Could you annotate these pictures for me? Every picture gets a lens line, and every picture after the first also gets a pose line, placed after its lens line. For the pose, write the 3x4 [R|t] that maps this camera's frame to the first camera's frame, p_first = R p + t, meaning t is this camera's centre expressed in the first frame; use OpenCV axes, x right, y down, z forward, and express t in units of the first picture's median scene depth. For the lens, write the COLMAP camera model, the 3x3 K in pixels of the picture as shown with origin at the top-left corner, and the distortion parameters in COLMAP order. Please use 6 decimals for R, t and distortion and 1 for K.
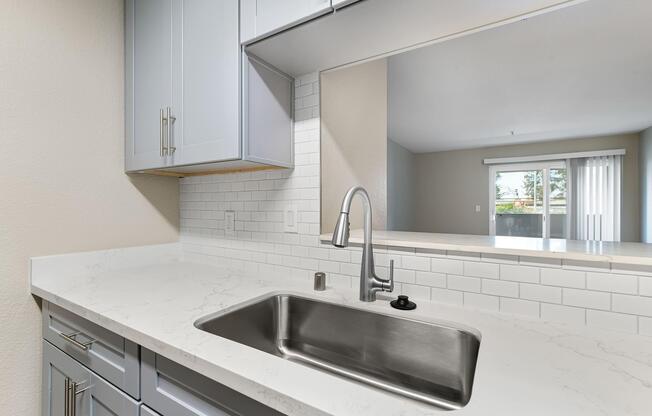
lens RADIAL K [[288.6, 0, 328.7], [0, 288.6, 203.9], [0, 0, 1]] dist [0.001573, 0.000455]
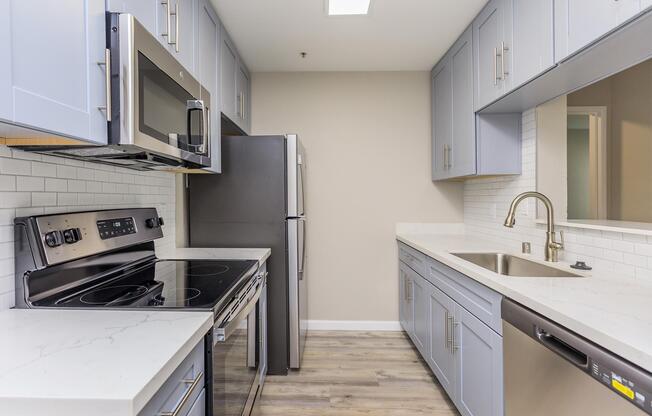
lens RADIAL K [[324.2, 0, 316.6], [0, 324.2, 197.8], [0, 0, 1]] dist [0.002914, 0.000822]
pose [[0.508579, -0.001841, -0.861013, 0.845275], [-0.000711, 0.999996, -0.002559, 0.002619], [0.861015, 0.001914, 0.508576, -0.819807]]
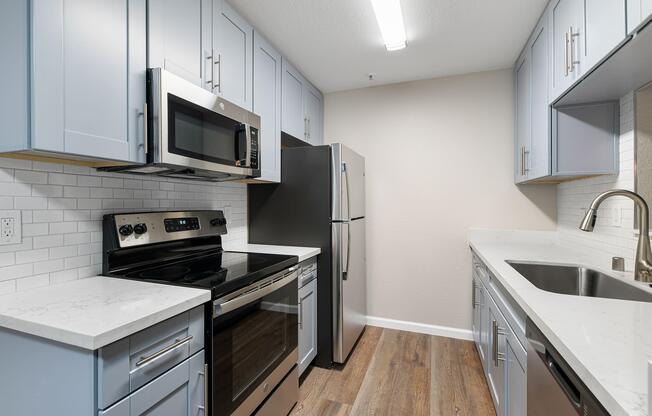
lens RADIAL K [[288.6, 0, 320.8], [0, 288.6, 207.8], [0, 0, 1]] dist [0.001573, 0.000455]
pose [[0.154081, 0.014733, -0.987948, 0.944502], [-0.001590, 0.999891, 0.014663, 0.004570], [0.988057, -0.000689, 0.154088, -0.450311]]
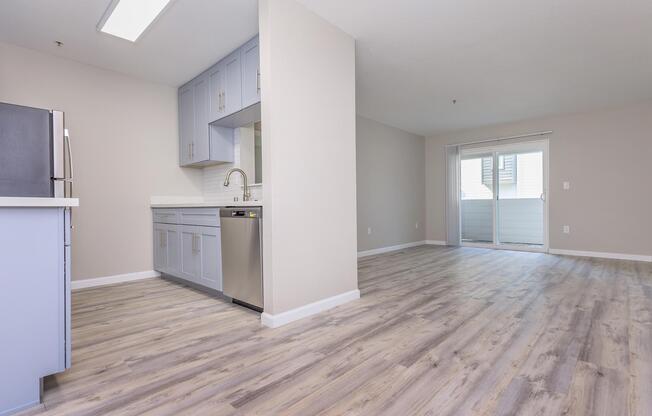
lens RADIAL K [[309.2, 0, 357.8], [0, 309.2, 207.9], [0, 0, 1]] dist [0.013473, 0.001365]
pose [[0.988160, -0.000553, -0.153425, 1.553059], [0.002549, 0.999915, 0.012816, 0.275156], [0.153405, -0.013055, 0.988077, -1.794595]]
